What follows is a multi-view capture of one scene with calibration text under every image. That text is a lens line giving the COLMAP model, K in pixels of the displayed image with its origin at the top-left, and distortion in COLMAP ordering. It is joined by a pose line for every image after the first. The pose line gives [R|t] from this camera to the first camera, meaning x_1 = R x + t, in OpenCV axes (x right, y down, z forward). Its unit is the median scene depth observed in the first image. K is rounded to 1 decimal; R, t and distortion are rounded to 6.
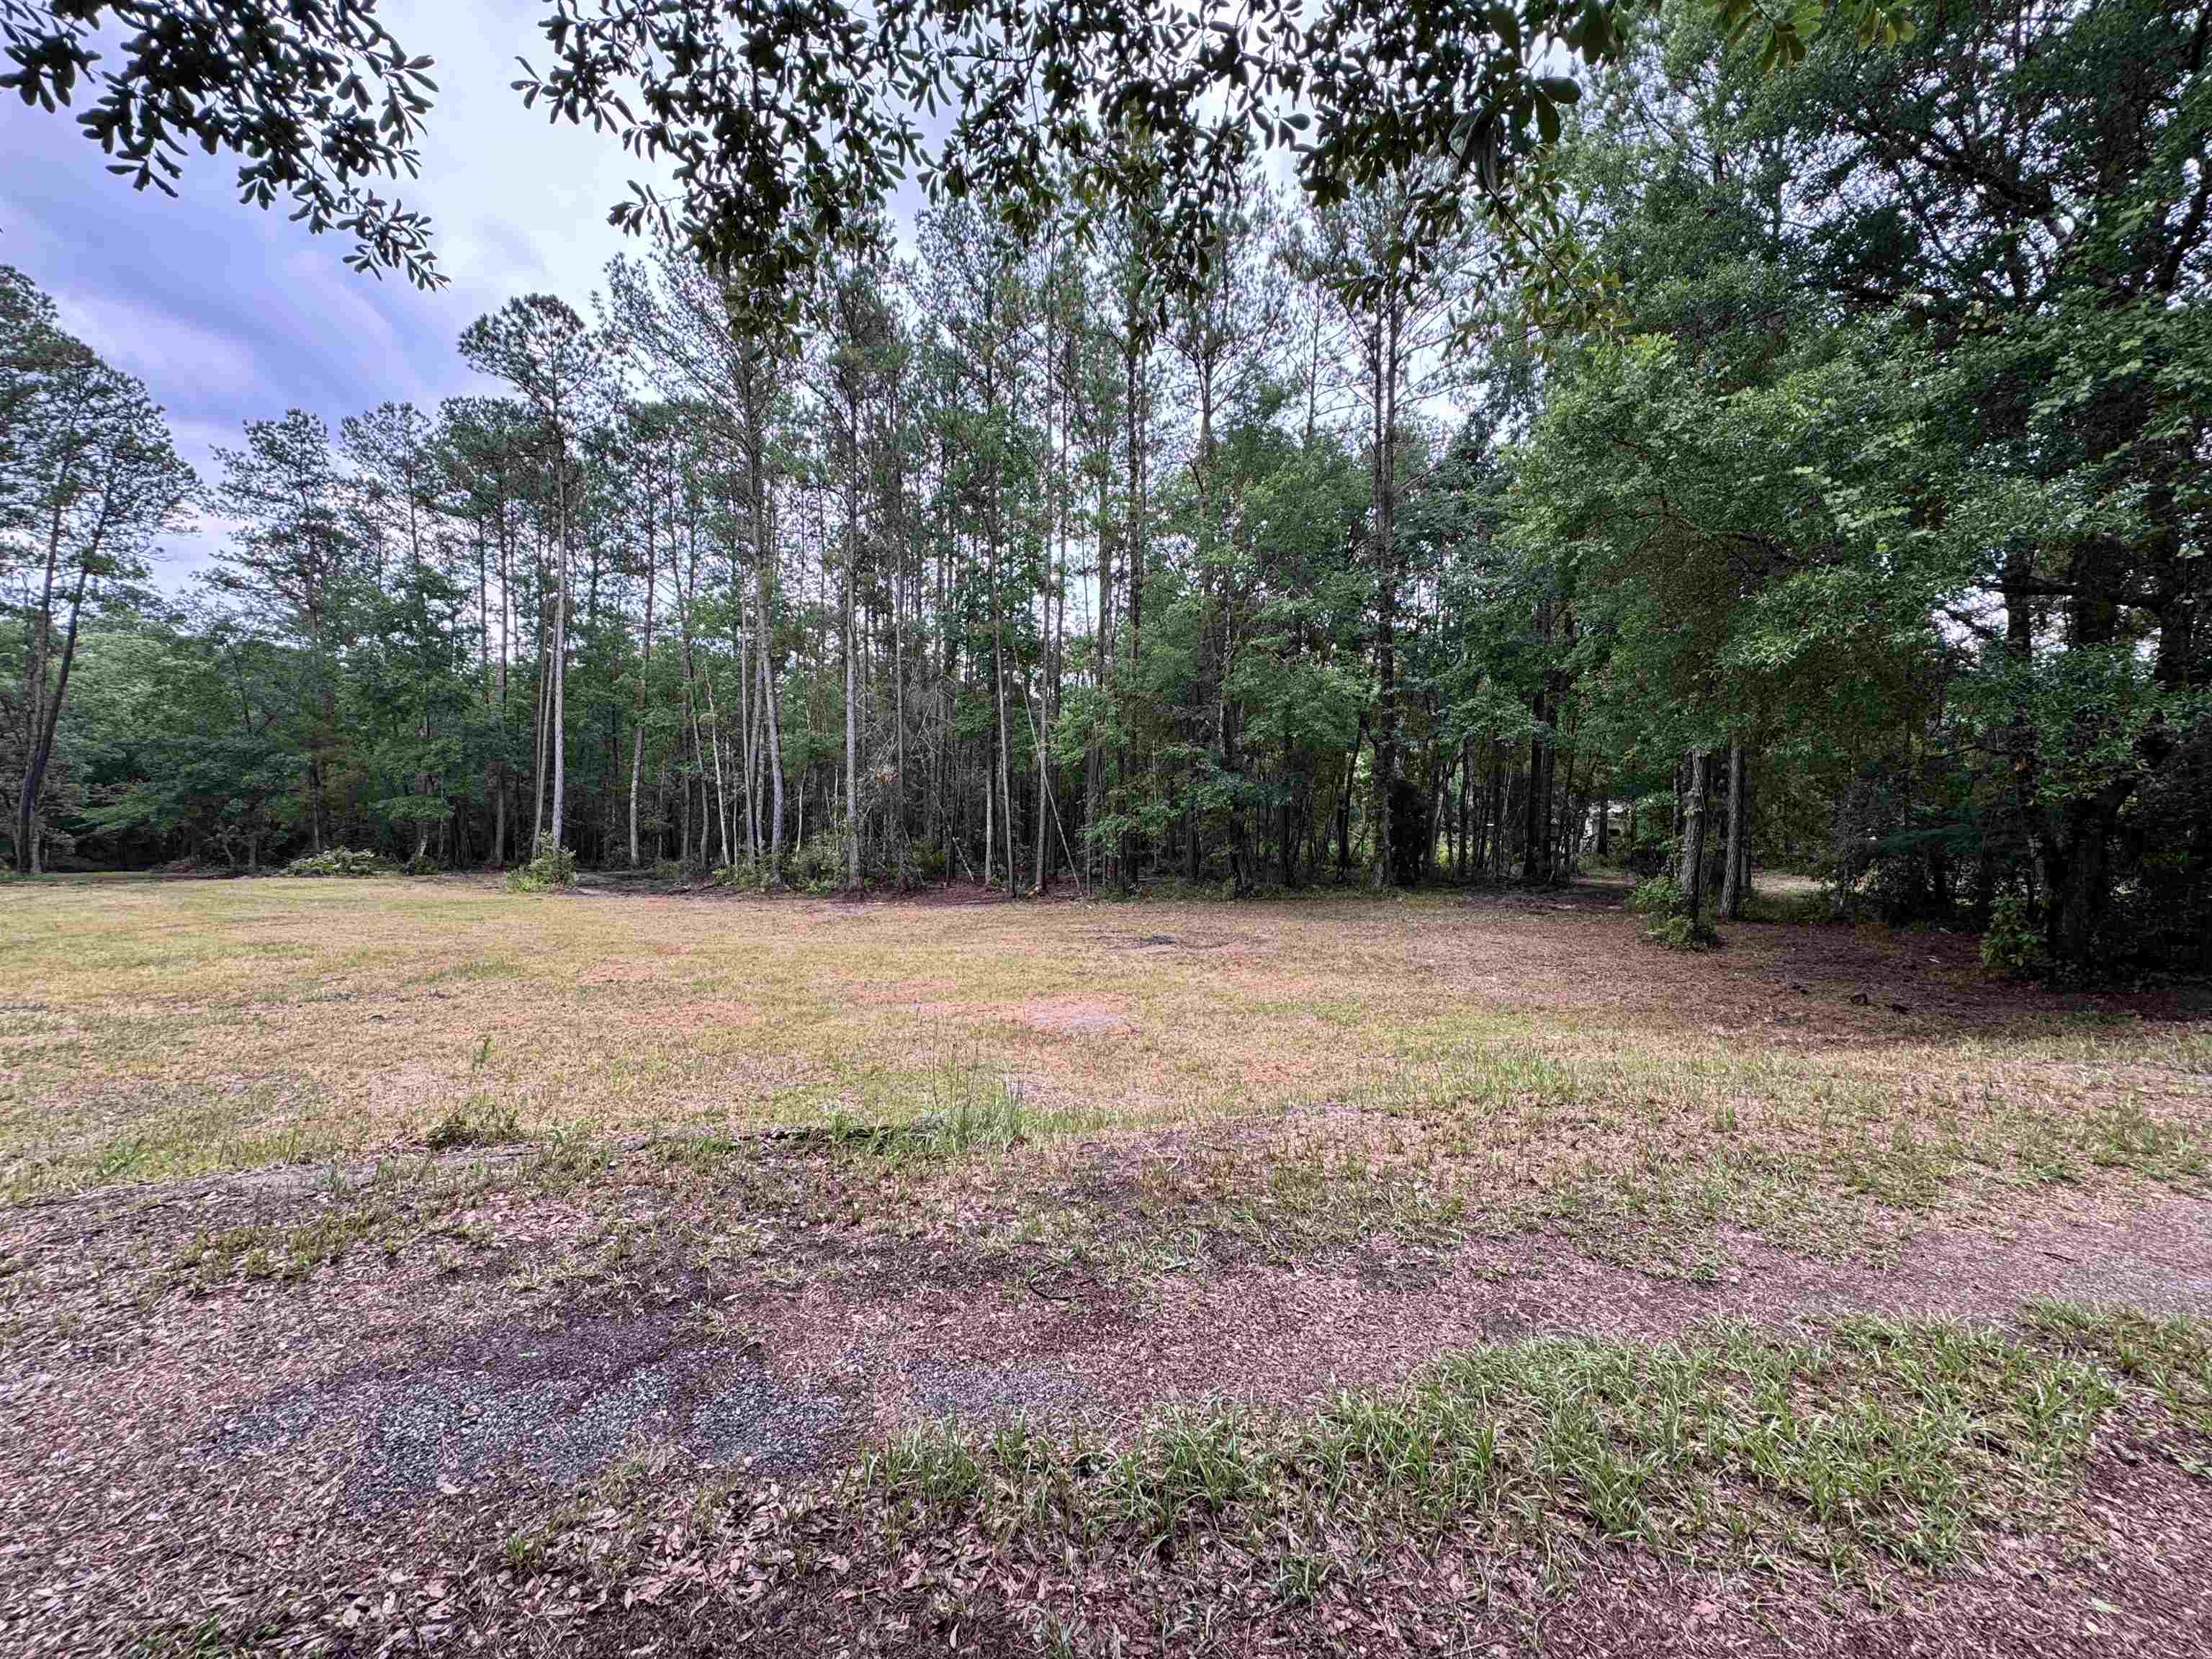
lens RADIAL K [[882.3, 0, 1106.0], [0, 882.3, 829.5], [0, 0, 1]] dist [0.003341, -0.000334]
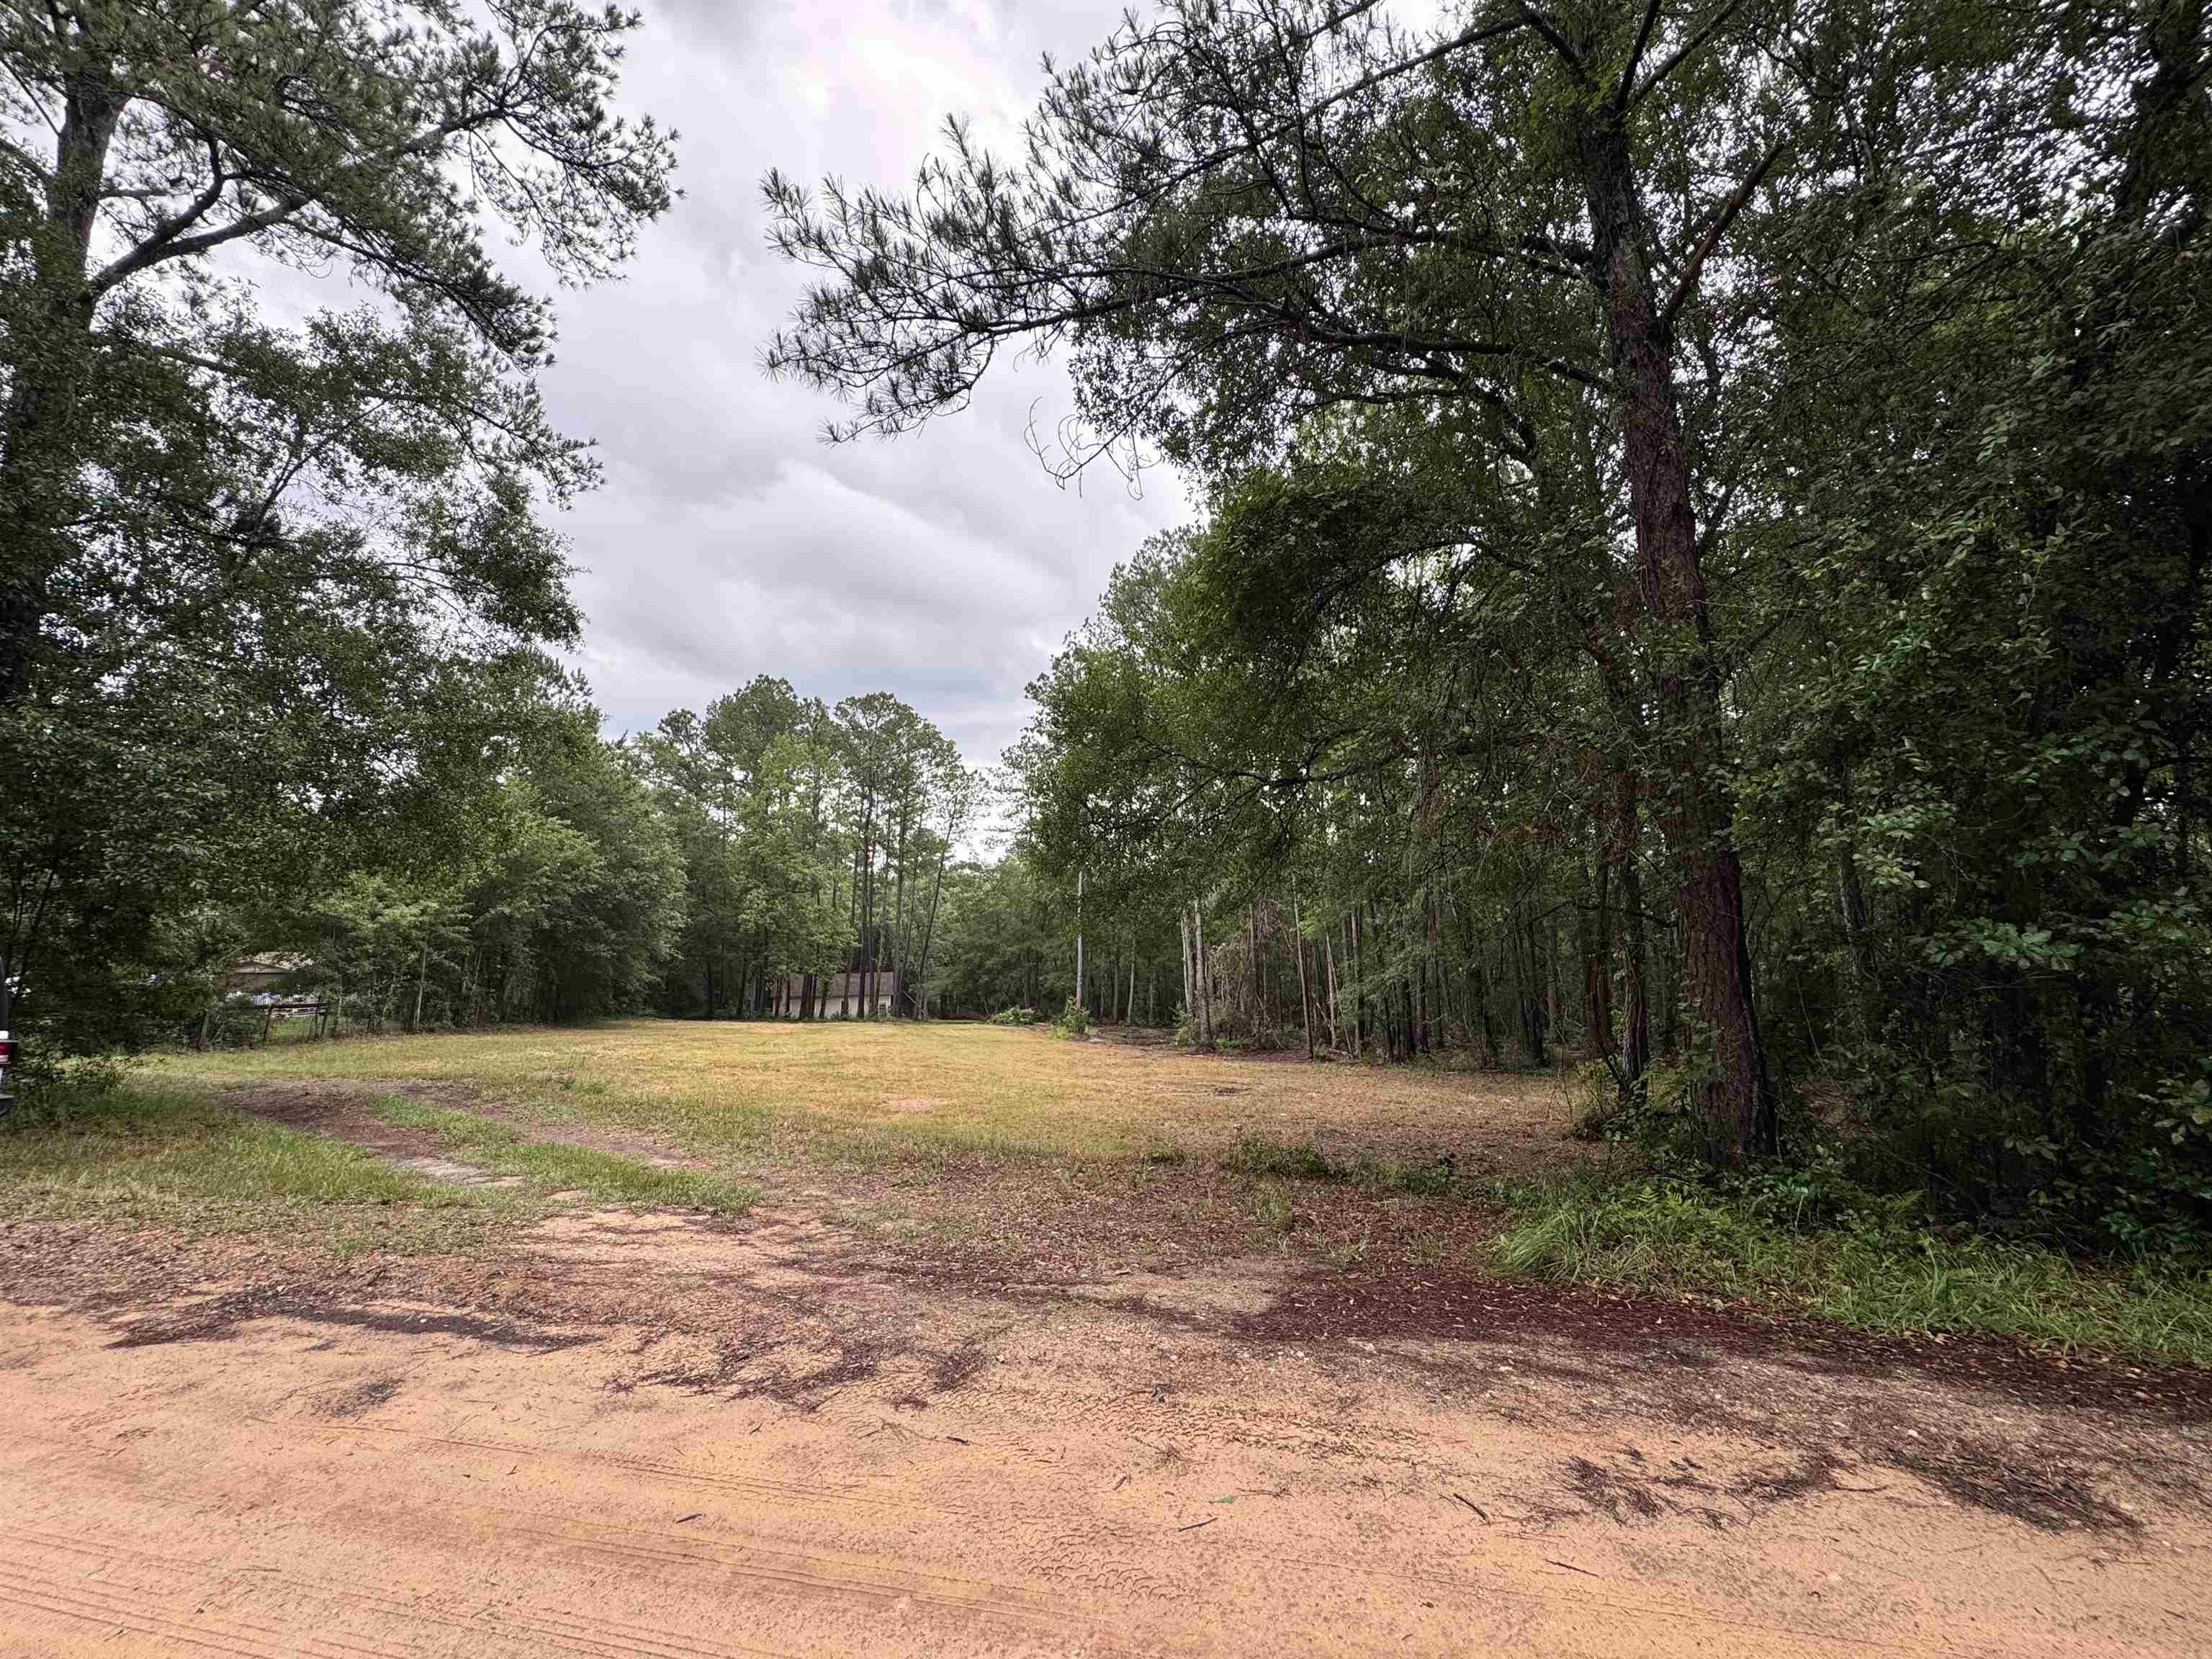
lens RADIAL K [[882.3, 0, 1106.0], [0, 882.3, 829.5], [0, 0, 1]] dist [0.003341, -0.000334]
pose [[0.696208, -0.126141, -0.706670, 0.349311], [-0.009788, 0.982680, -0.185052, 0.000168], [0.717773, 0.135752, 0.682915, 0.011228]]
